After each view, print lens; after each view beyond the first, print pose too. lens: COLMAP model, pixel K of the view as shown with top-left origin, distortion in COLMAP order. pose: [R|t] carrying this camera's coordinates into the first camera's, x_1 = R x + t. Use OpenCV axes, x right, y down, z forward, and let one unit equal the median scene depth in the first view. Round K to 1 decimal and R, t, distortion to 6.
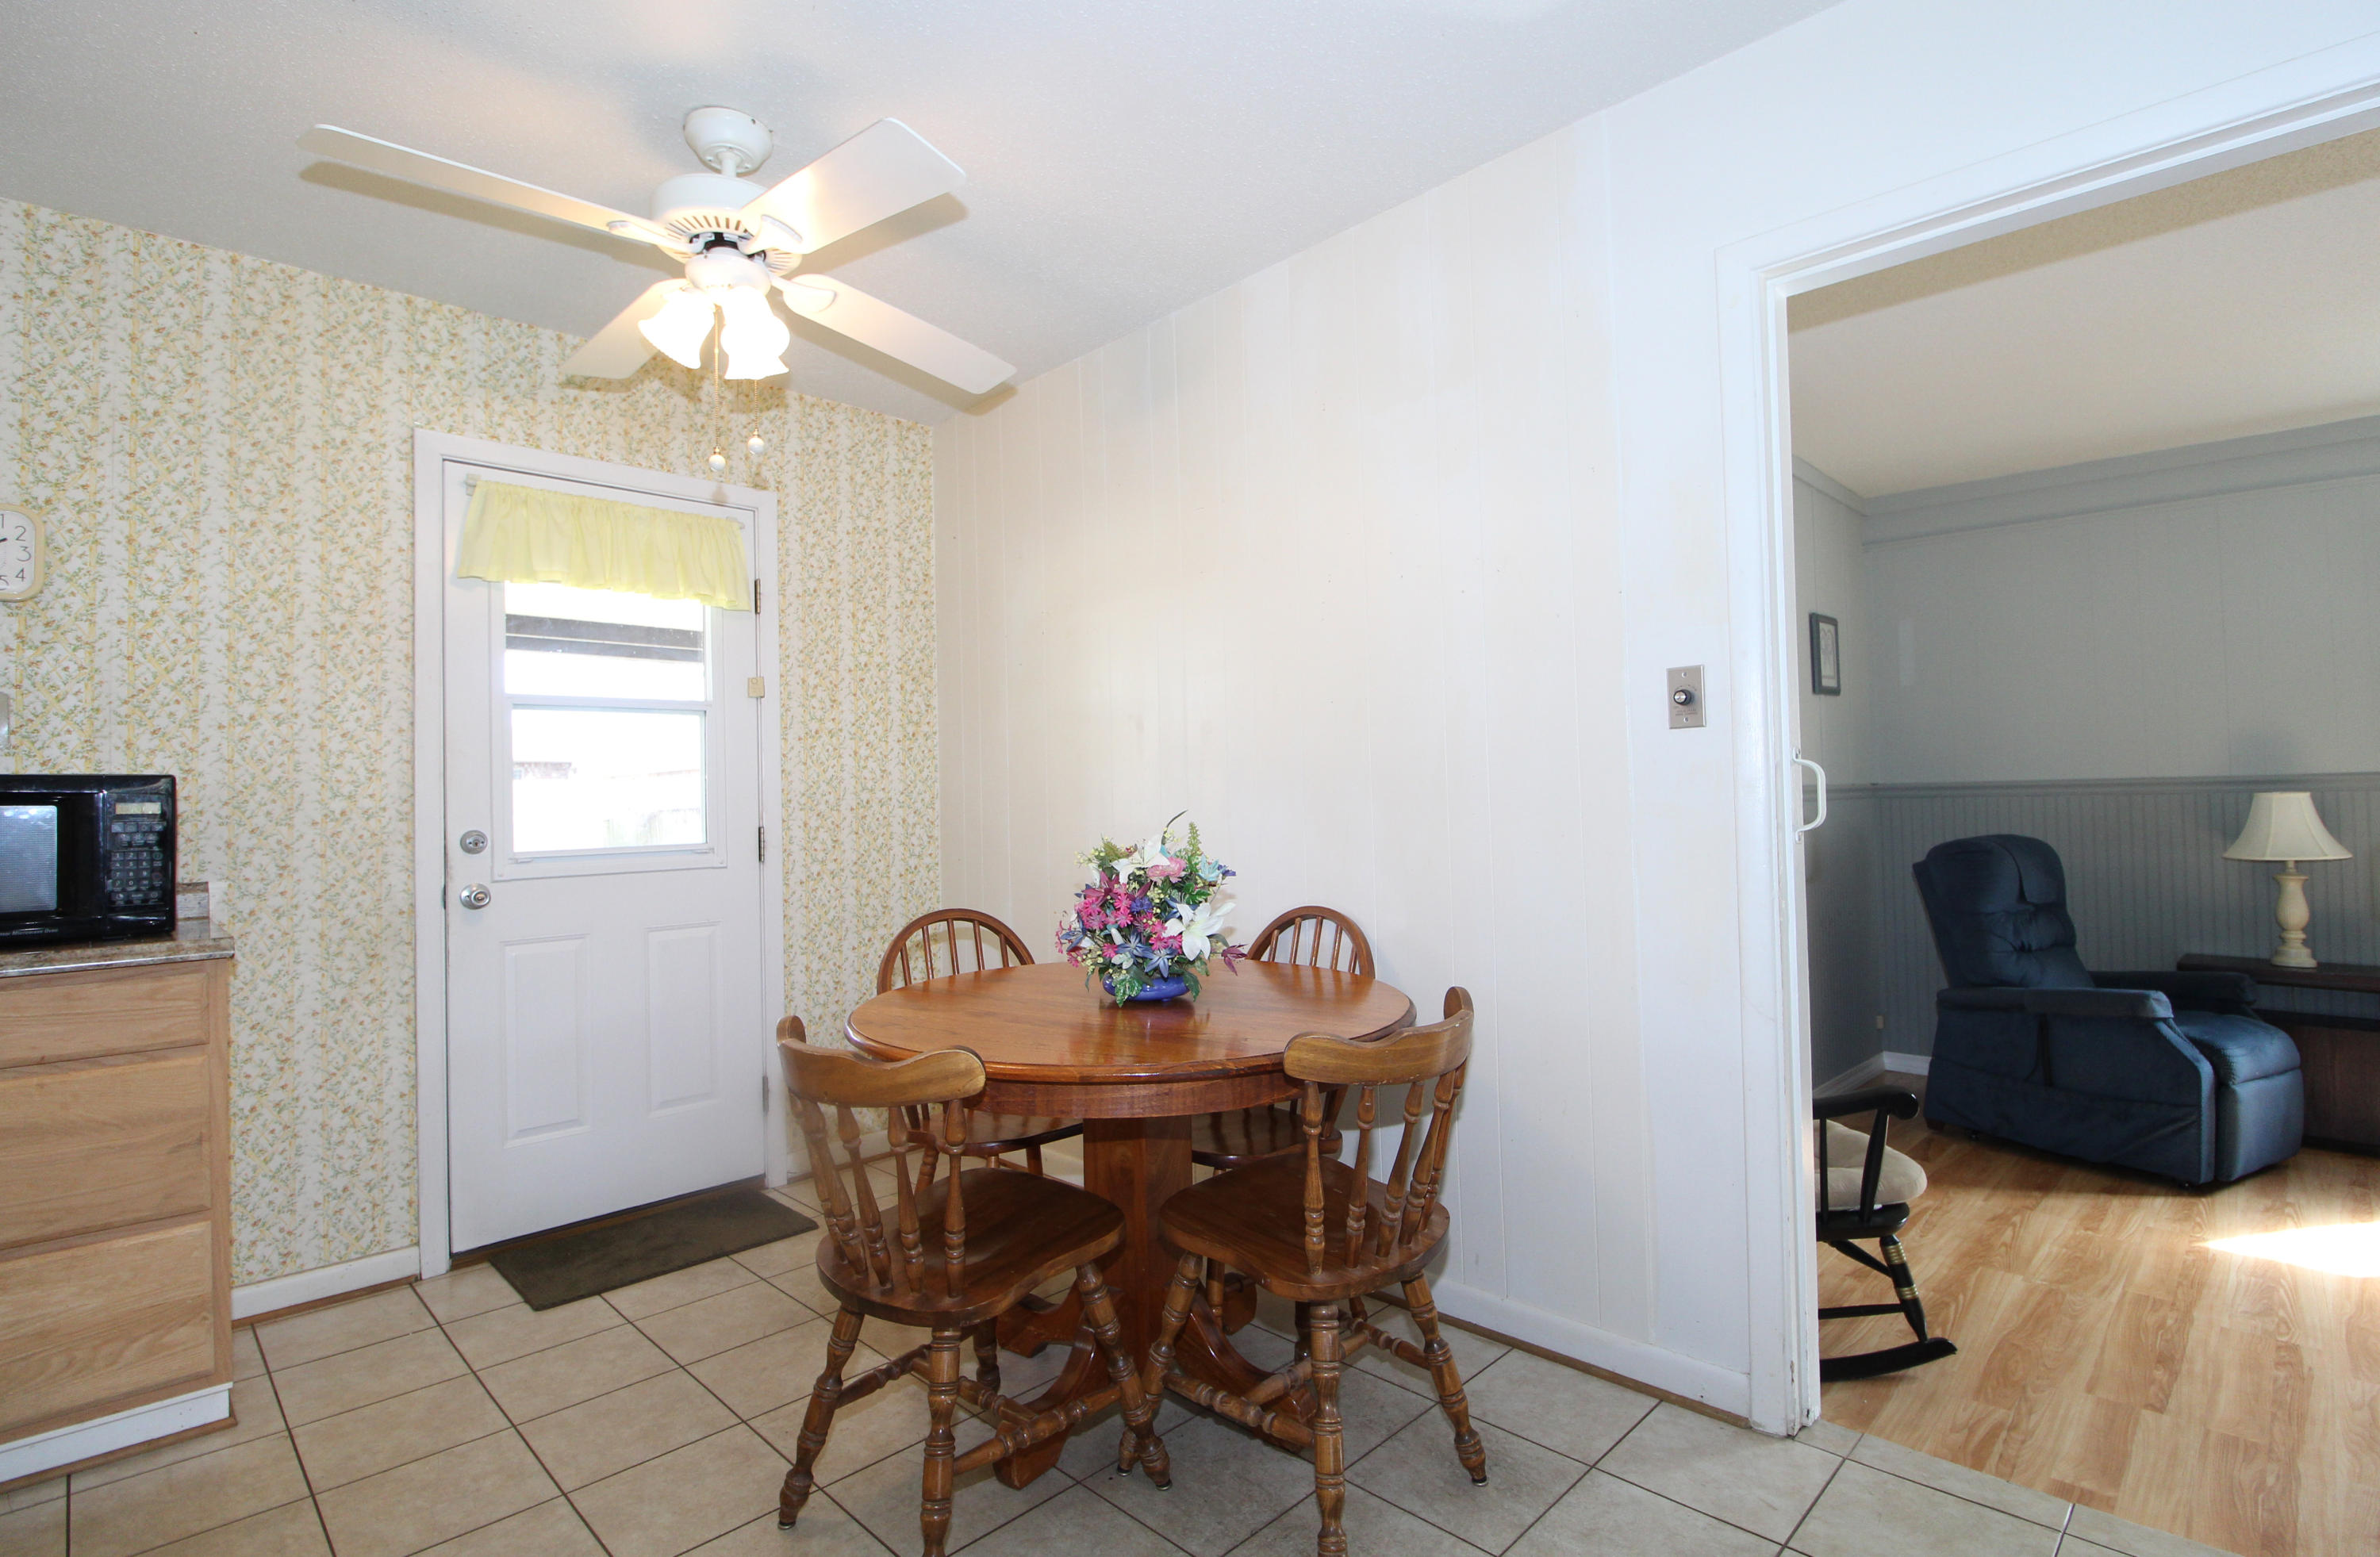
lens RADIAL K [[1119.8, 0, 1235.6], [0, 1119.8, 782.5], [0, 0, 1]] dist [0.000723, -0.014182]
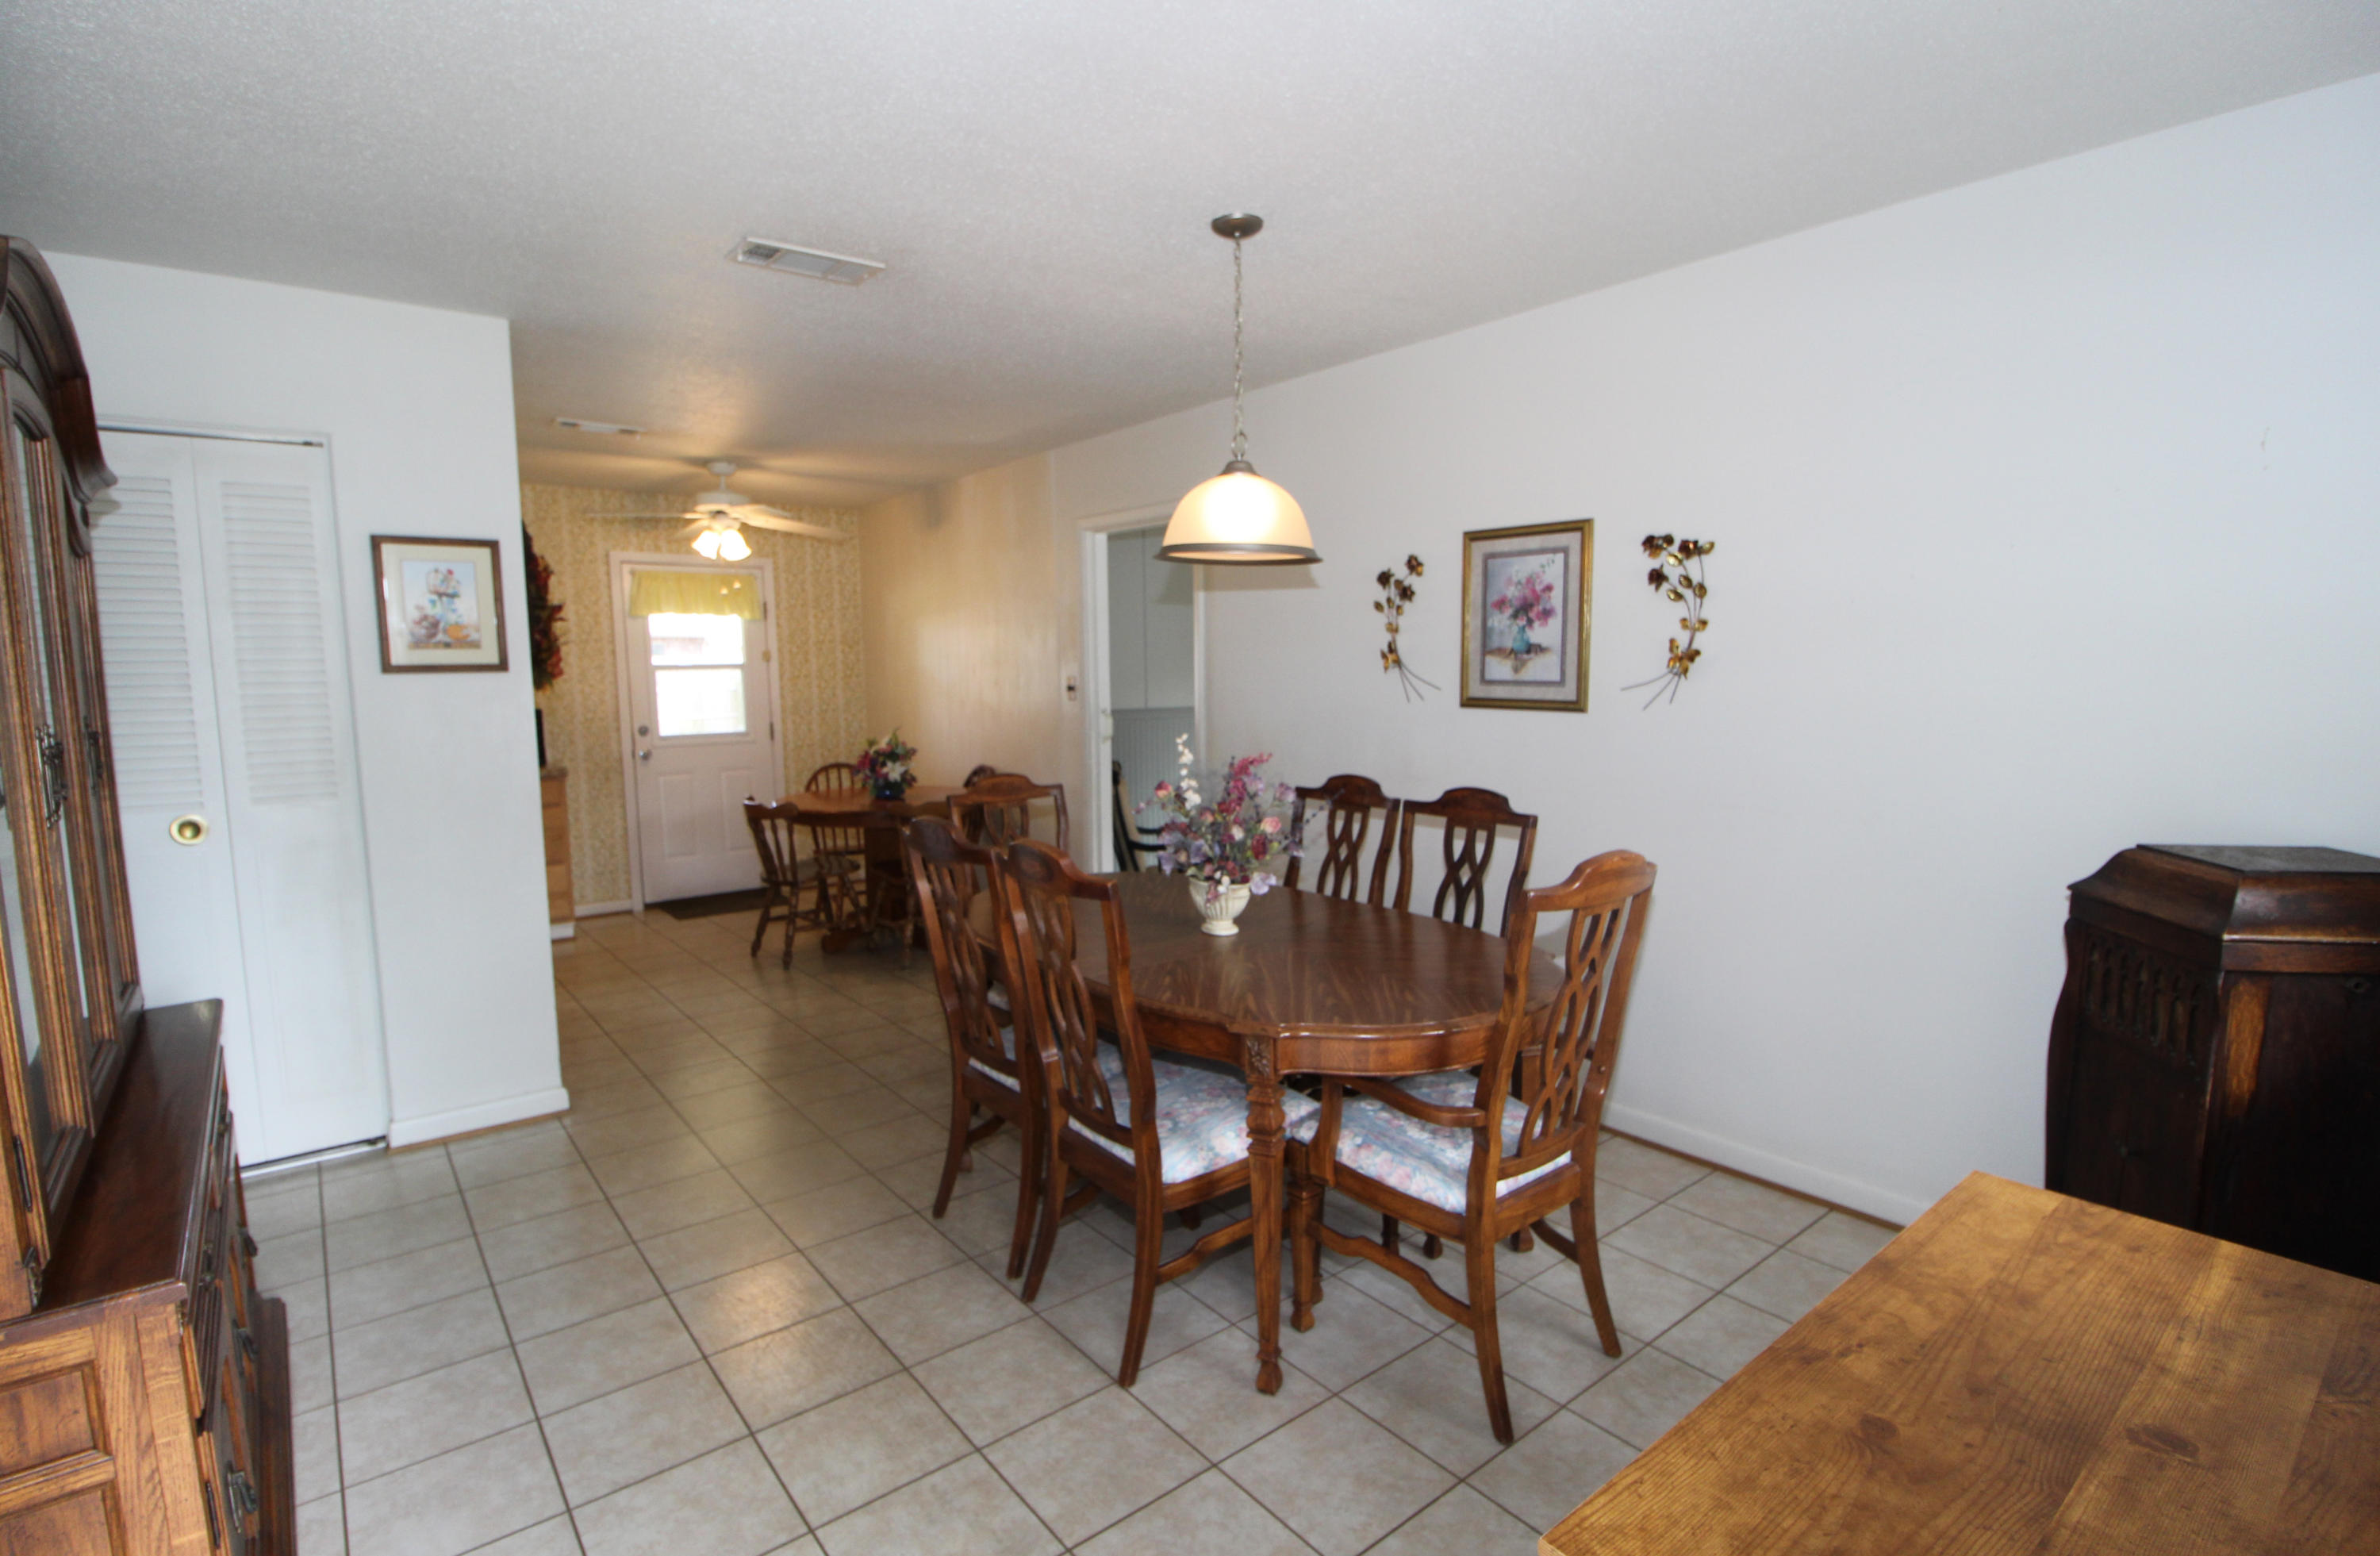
lens RADIAL K [[1120.0, 0, 1235.6], [0, 1120.0, 782.0], [0, 0, 1]] dist [0.000723, -0.014182]
pose [[0.994434, 0.018771, -0.103677, 0.799061], [-0.006064, 0.992568, 0.121543, -0.133414], [0.105188, -0.120238, 0.987157, -1.201418]]
